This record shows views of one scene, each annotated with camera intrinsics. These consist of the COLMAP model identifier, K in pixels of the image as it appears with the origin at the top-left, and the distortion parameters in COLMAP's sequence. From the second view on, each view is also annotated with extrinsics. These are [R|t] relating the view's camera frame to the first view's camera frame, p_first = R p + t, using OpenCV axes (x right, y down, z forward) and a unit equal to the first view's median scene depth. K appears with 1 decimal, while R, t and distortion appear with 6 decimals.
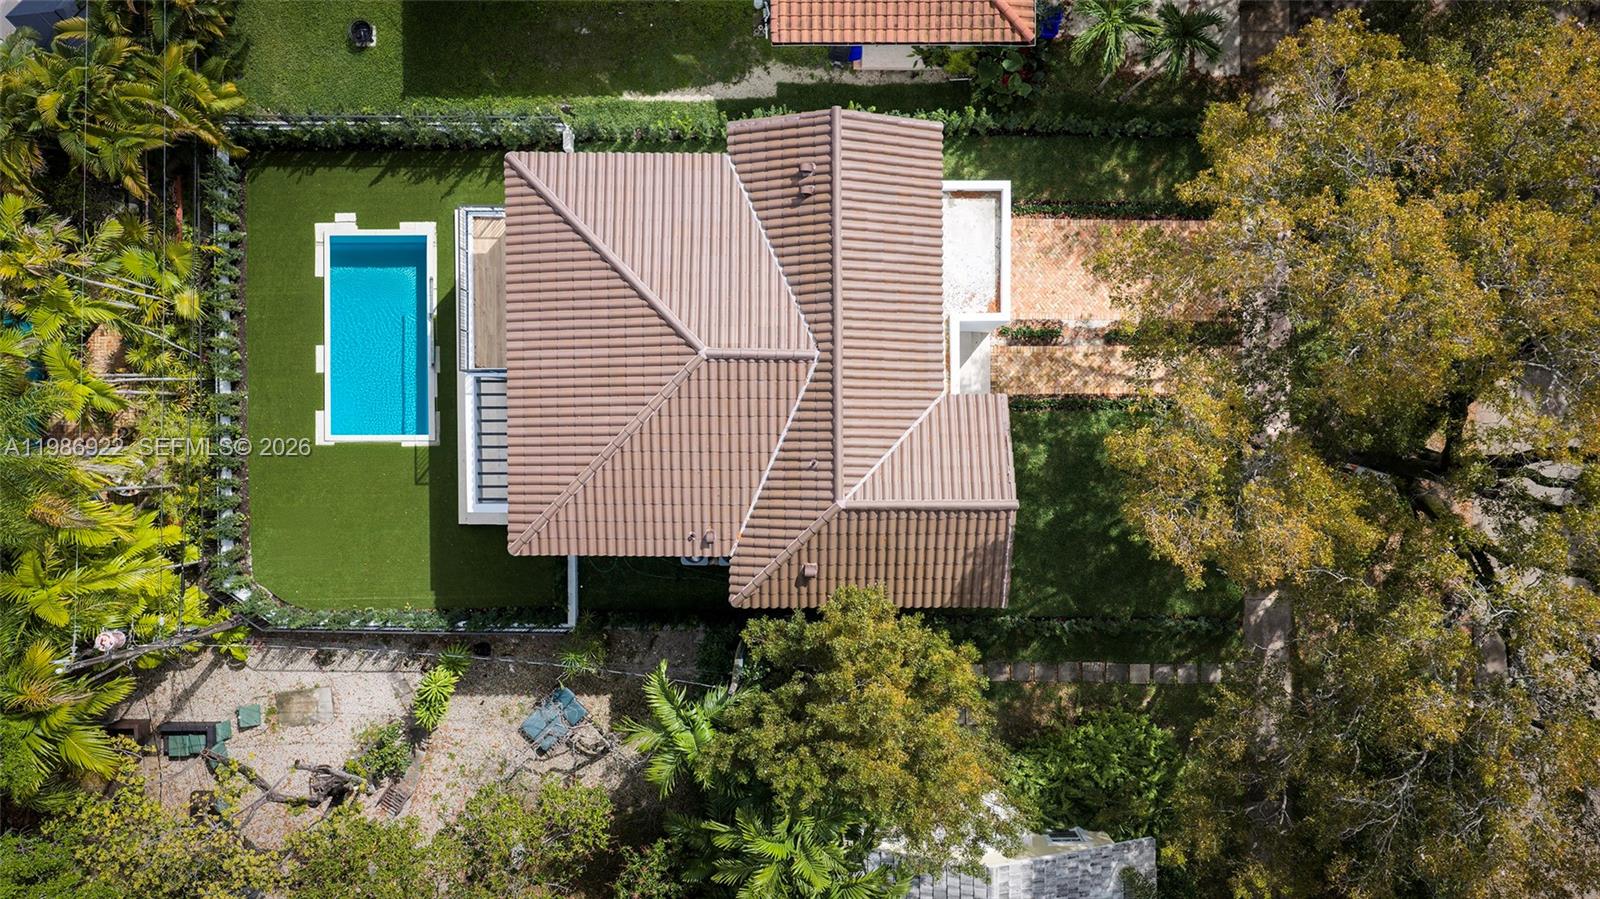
lens RADIAL K [[1314.9, 0, 799.8], [0, 1314.9, 448.5], [0, 0, 1]] dist [0.038171, -0.003218]
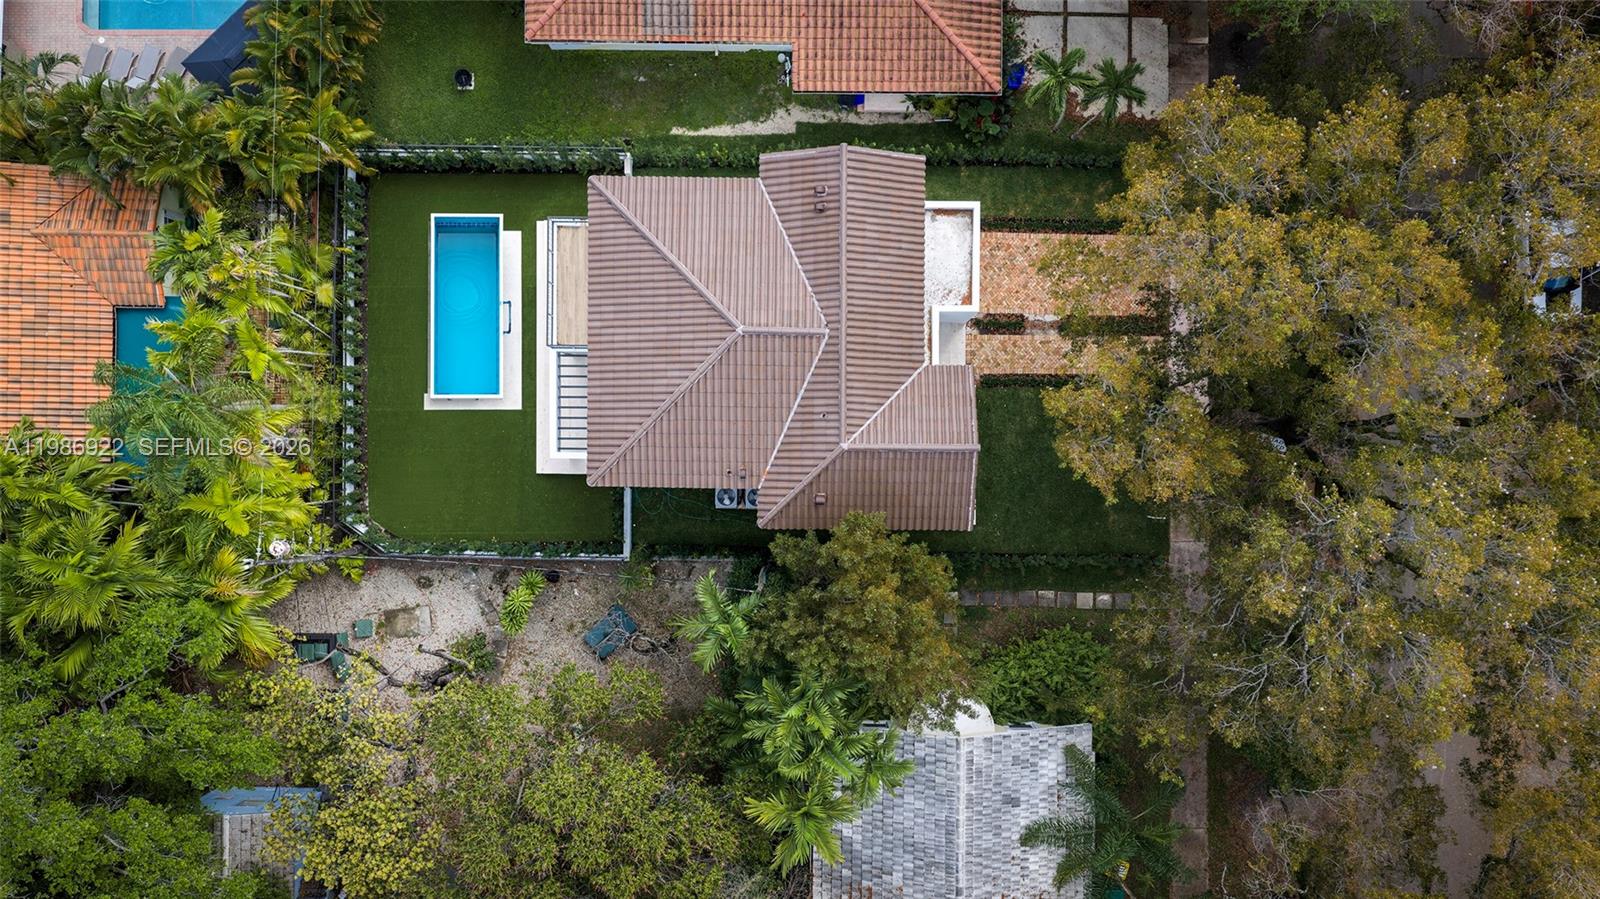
lens RADIAL K [[1314.9, 0, 802.1], [0, 1314.9, 443.3], [0, 0, 1]] dist [0.038171, -0.003218]
pose [[0.999954, 0.009480, -0.001417, -0.007359], [-0.009505, 0.999777, -0.018878, 0.053921], [0.001238, 0.018890, 0.999821, -0.258435]]
